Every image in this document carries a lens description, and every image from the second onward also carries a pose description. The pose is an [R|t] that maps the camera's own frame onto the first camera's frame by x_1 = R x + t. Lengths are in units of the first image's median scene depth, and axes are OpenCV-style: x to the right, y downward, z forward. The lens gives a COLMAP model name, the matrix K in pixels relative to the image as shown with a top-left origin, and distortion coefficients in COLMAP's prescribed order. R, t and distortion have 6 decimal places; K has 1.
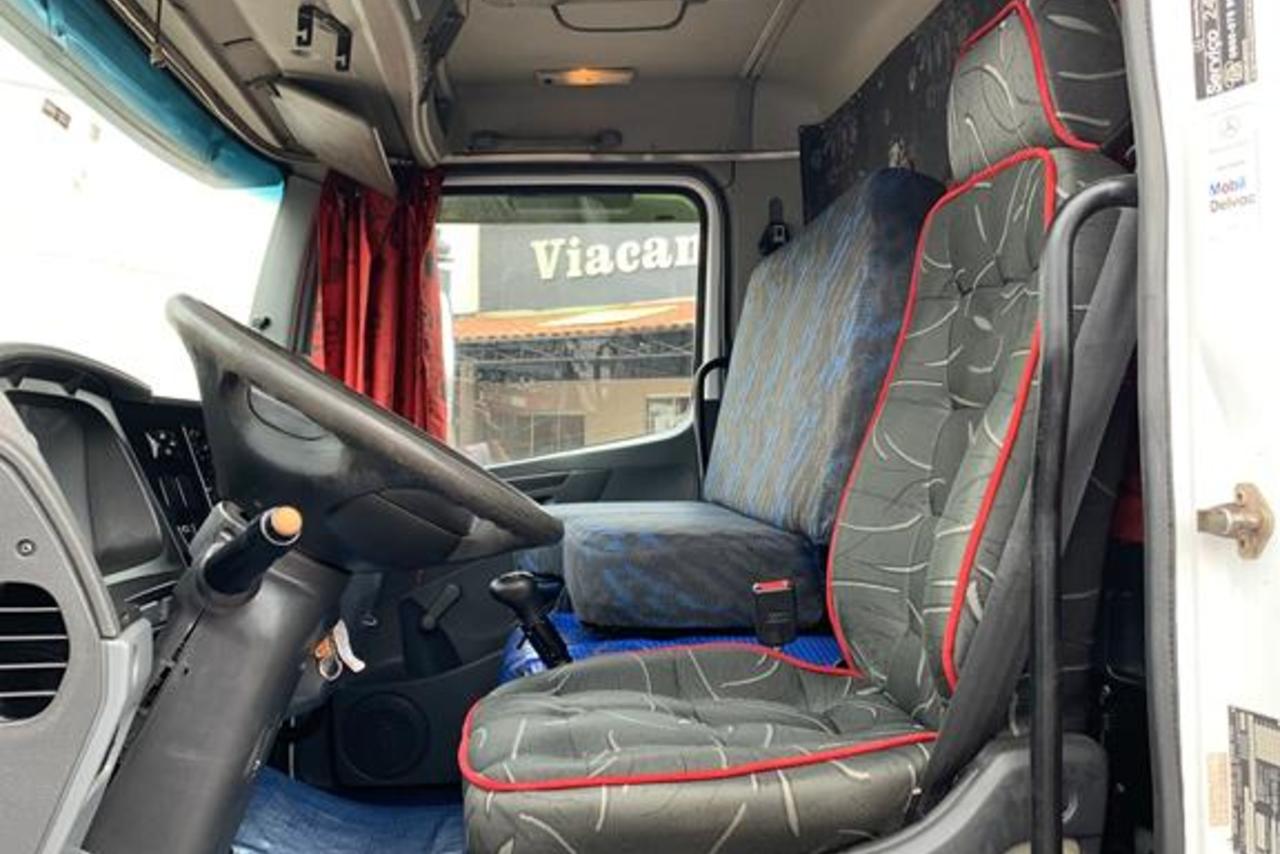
lens RADIAL K [[1004.7, 0, 641.5], [0, 1004.7, 408.2], [0, 0, 1]] dist [0.021398, -0.003740]
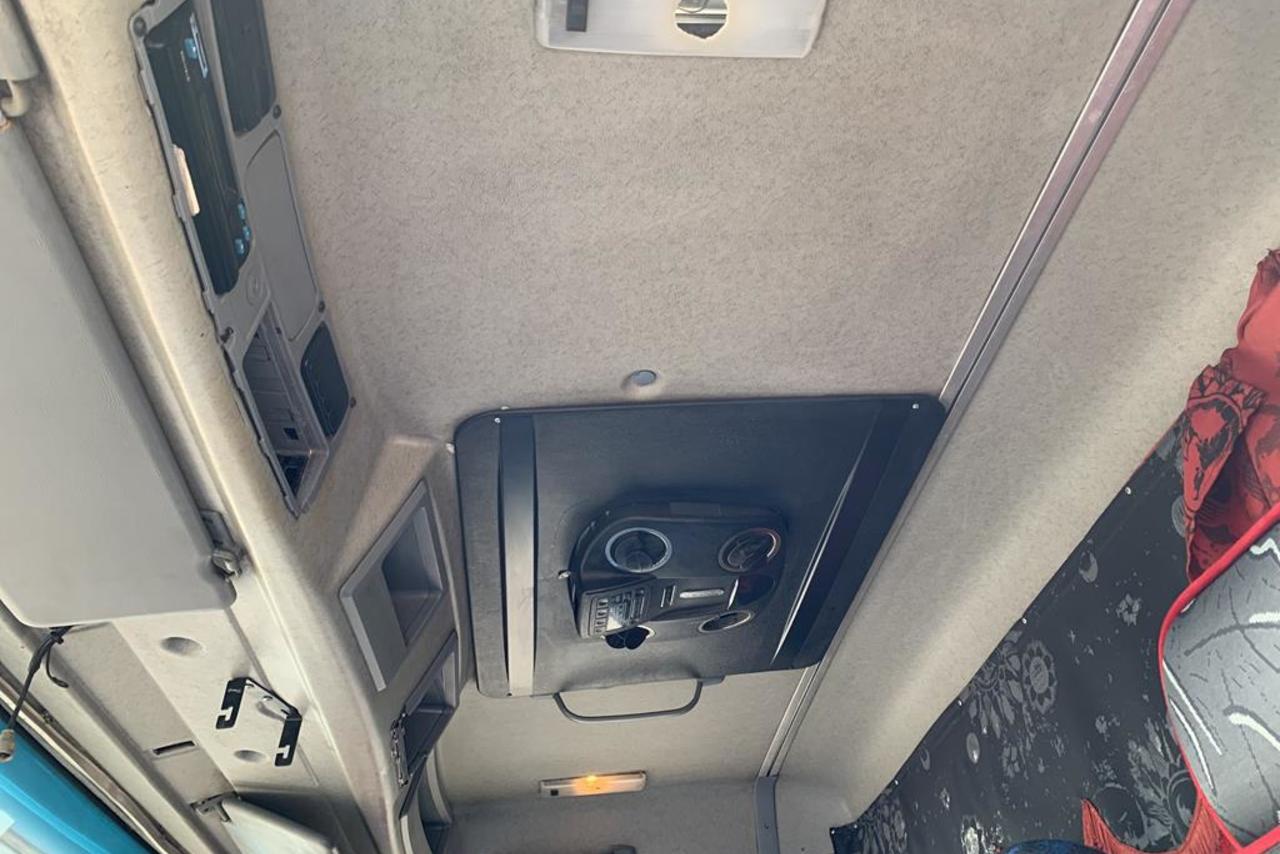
lens RADIAL K [[1004.7, 0, 641.5], [0, 1004.7, 408.2], [0, 0, 1]] dist [0.021398, -0.003740]
pose [[0.997953, -0.062521, 0.013475, -0.005175], [0.057023, 0.774388, -0.630136, -0.017539], [0.028962, 0.629614, 0.776368, 0.101569]]
